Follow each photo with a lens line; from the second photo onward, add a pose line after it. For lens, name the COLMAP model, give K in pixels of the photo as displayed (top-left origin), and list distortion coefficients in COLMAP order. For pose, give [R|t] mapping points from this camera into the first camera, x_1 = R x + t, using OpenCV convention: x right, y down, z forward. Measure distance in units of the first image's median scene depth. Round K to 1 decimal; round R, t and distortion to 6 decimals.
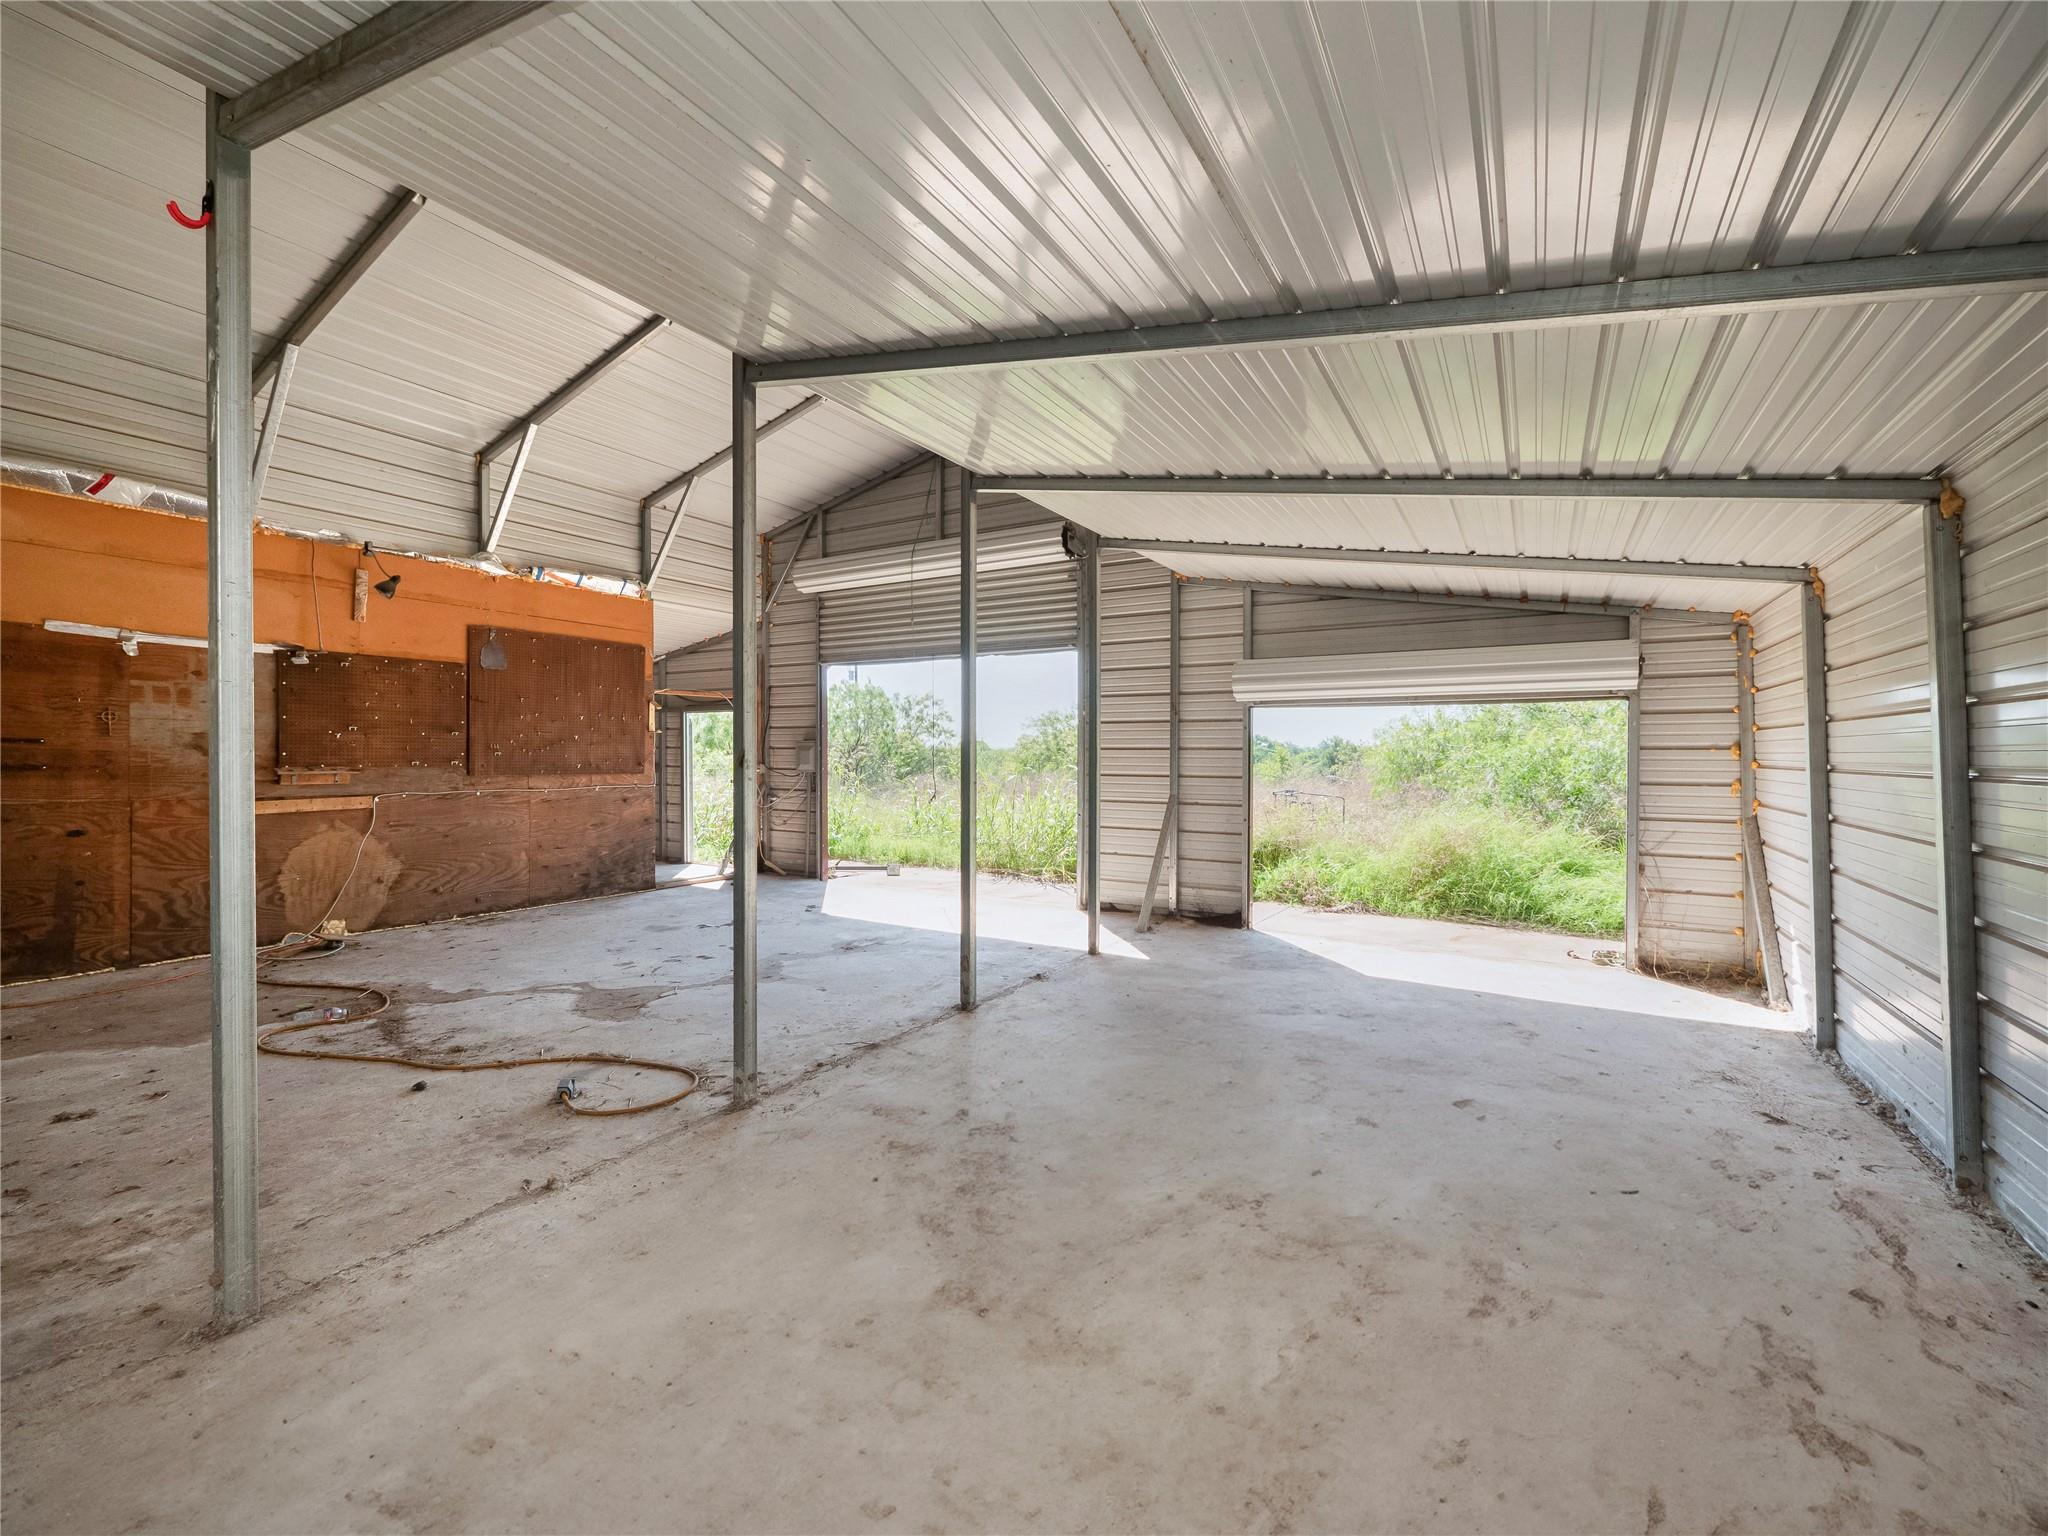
lens RADIAL K [[860.2, 0, 1019.7], [0, 860.2, 758.7], [0, 0, 1]] dist [-0.007125, 0.000593]
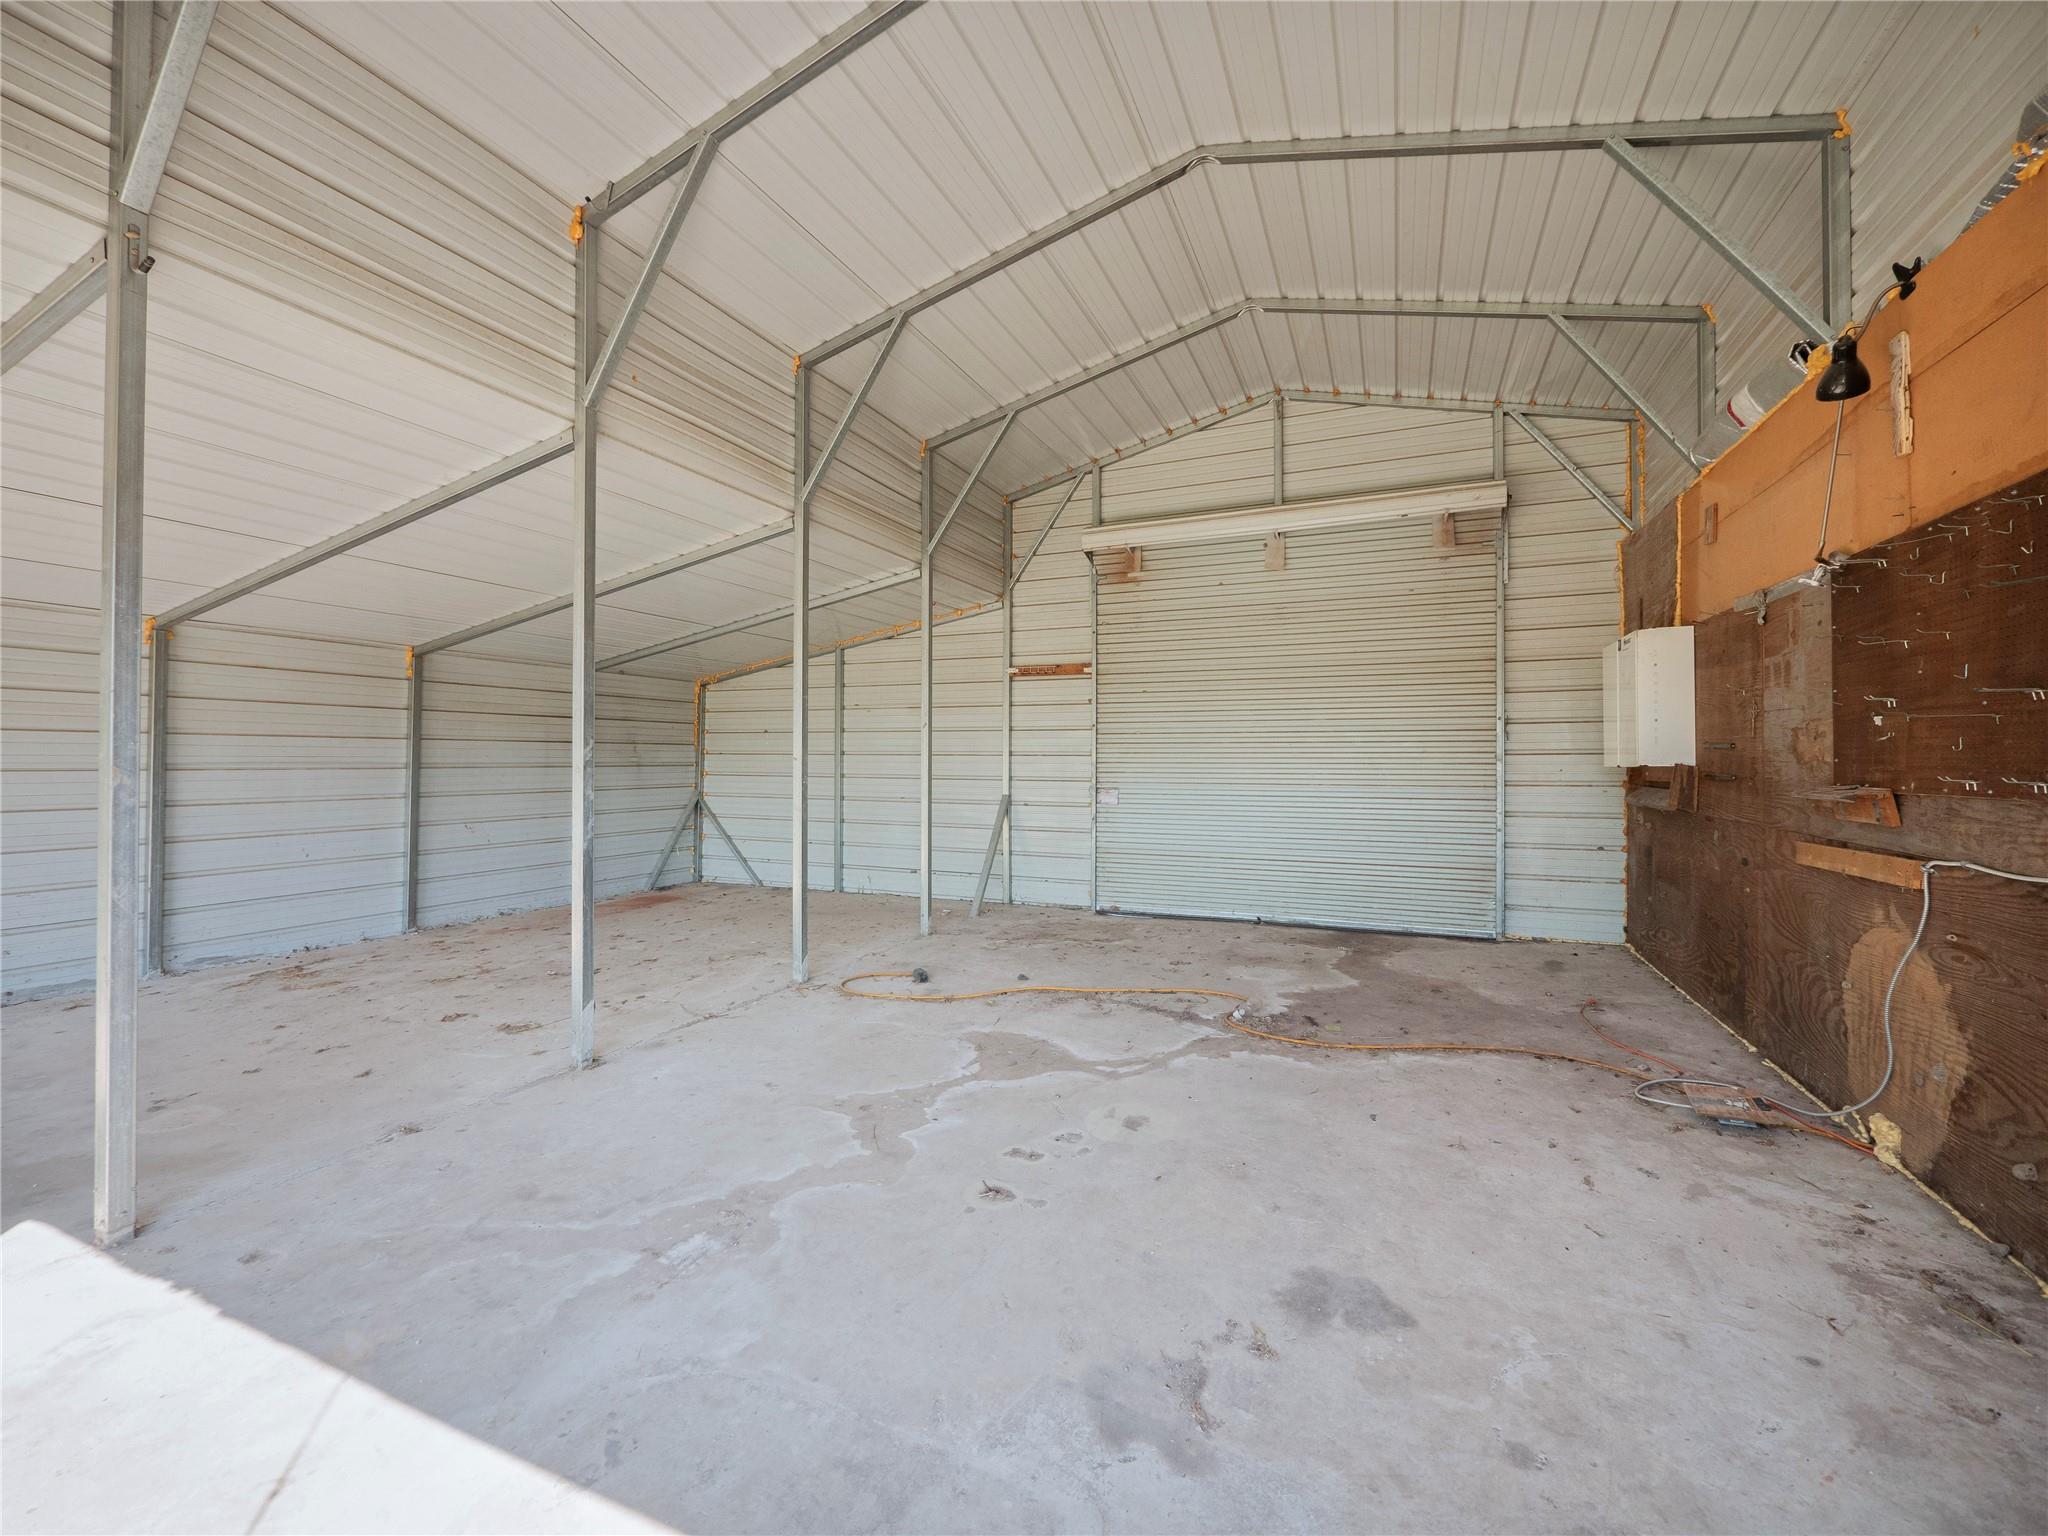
lens RADIAL K [[860.2, 0, 1013.9], [0, 860.2, 757.6], [0, 0, 1]] dist [-0.007125, 0.000593]
pose [[-0.992342, -0.005306, -0.123405, -0.274762], [-0.005230, 0.999986, -0.000941, -0.004263], [0.123408, -0.000289, -0.992356, 1.401057]]
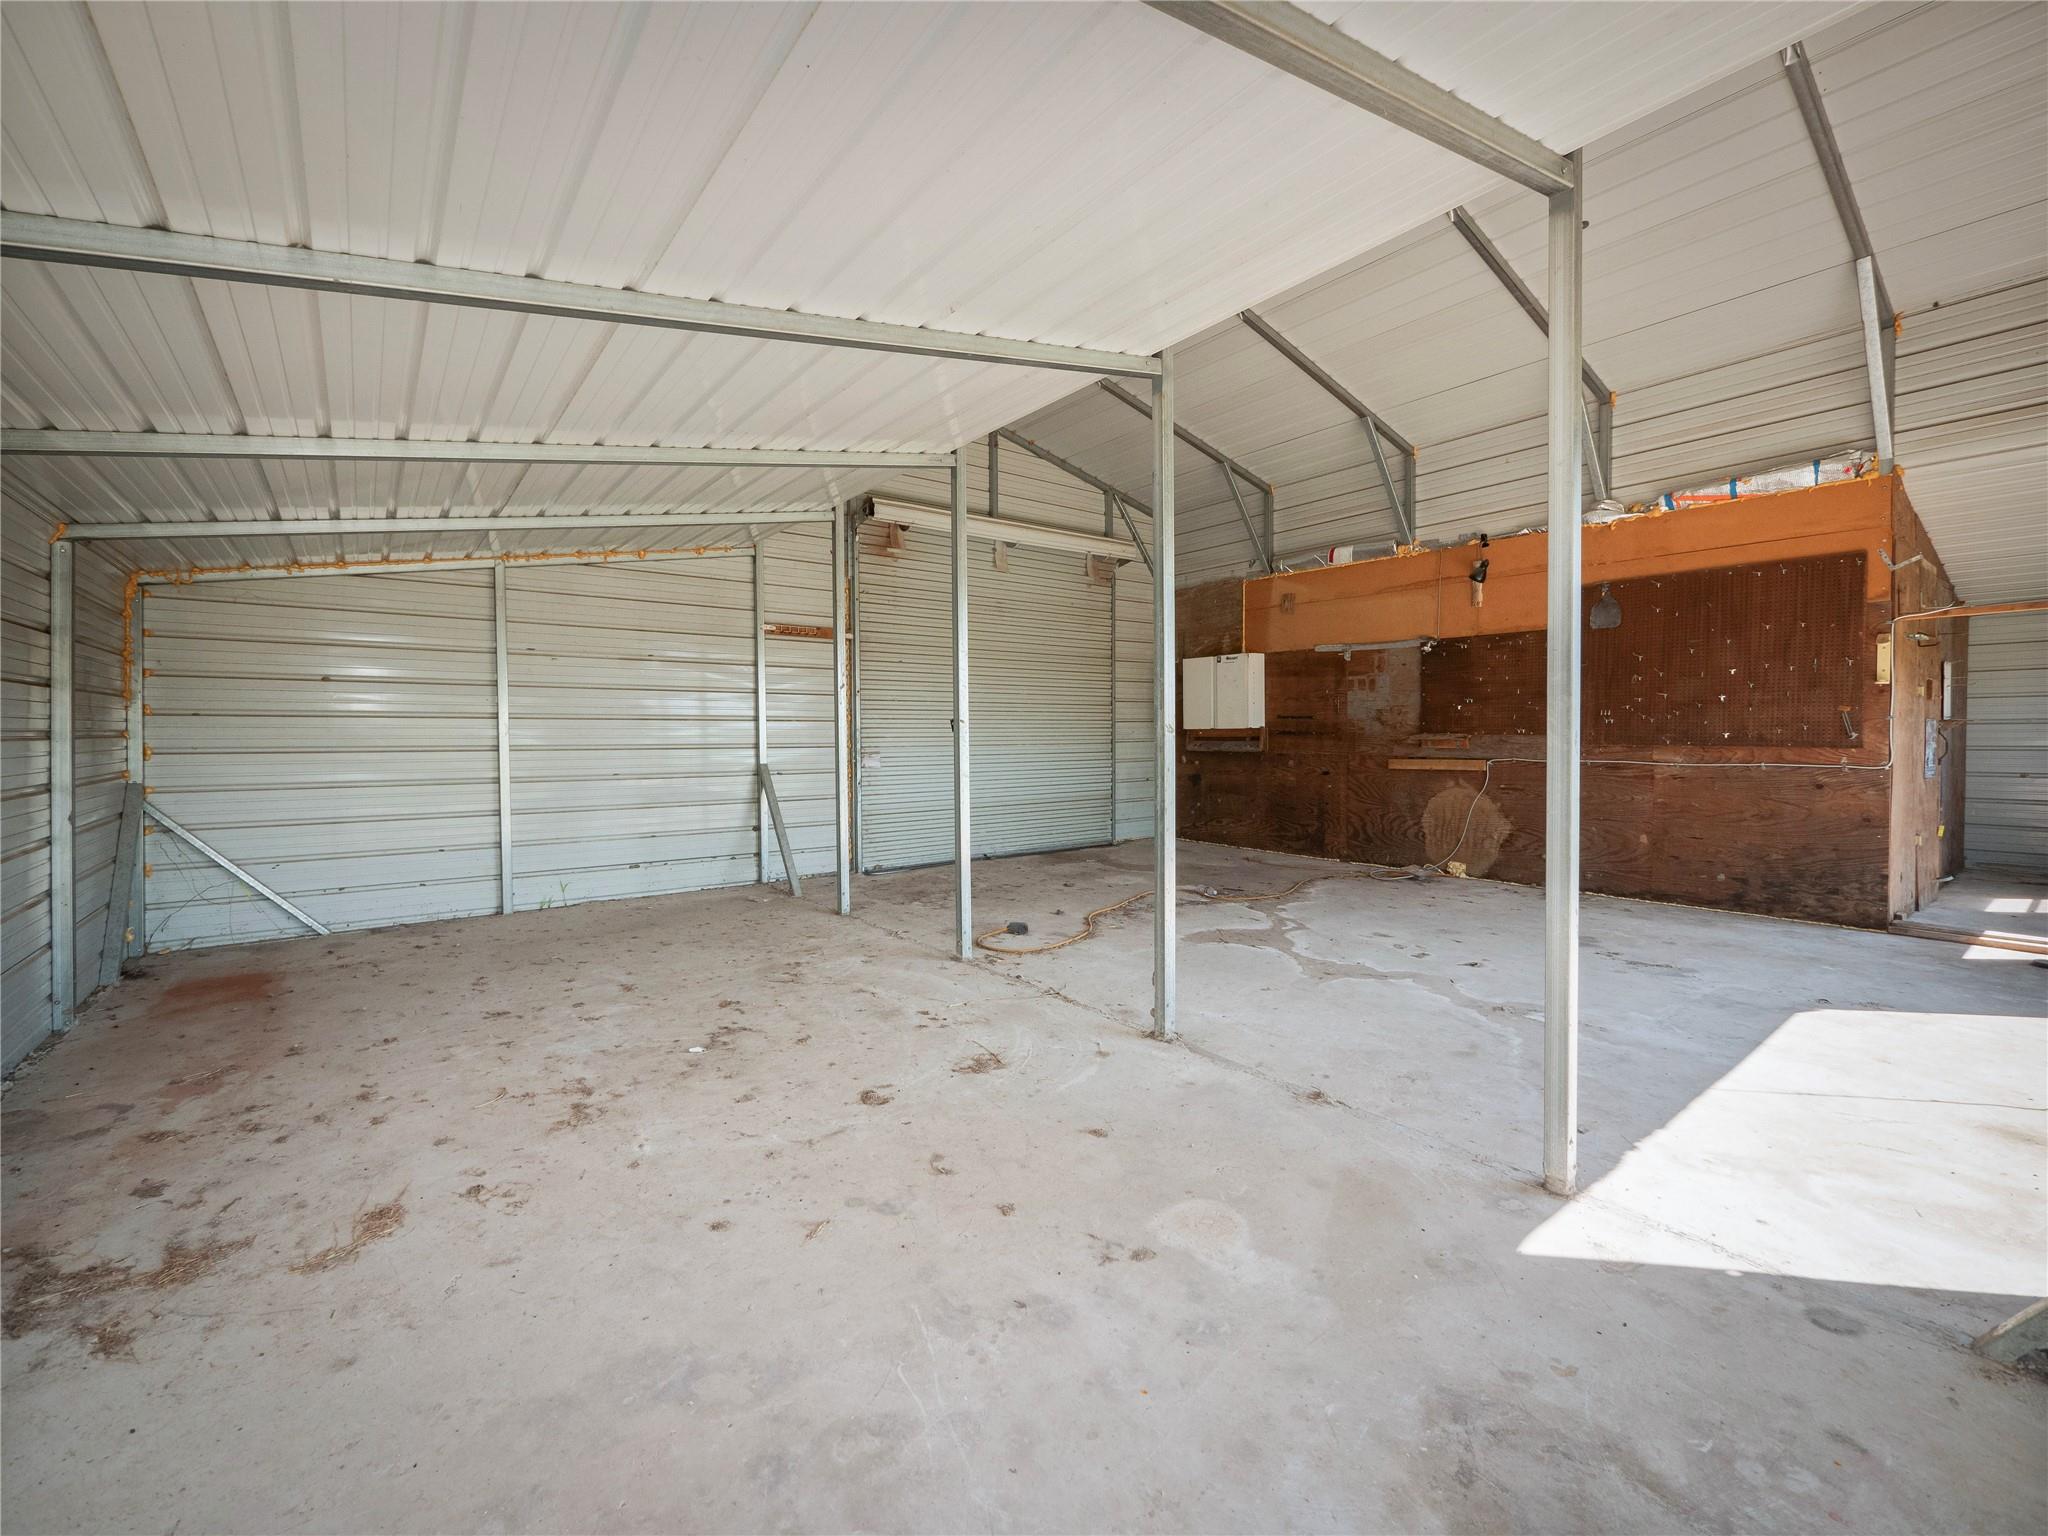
lens RADIAL K [[860.2, 0, 1020.8], [0, 860.2, 755.3], [0, 0, 1]] dist [-0.007125, 0.000593]
pose [[-0.371479, 0.024519, -0.928117, 0.534978], [0.000386, 0.999655, 0.026255, 0.007690], [0.928441, 0.009395, -0.371361, 0.879005]]
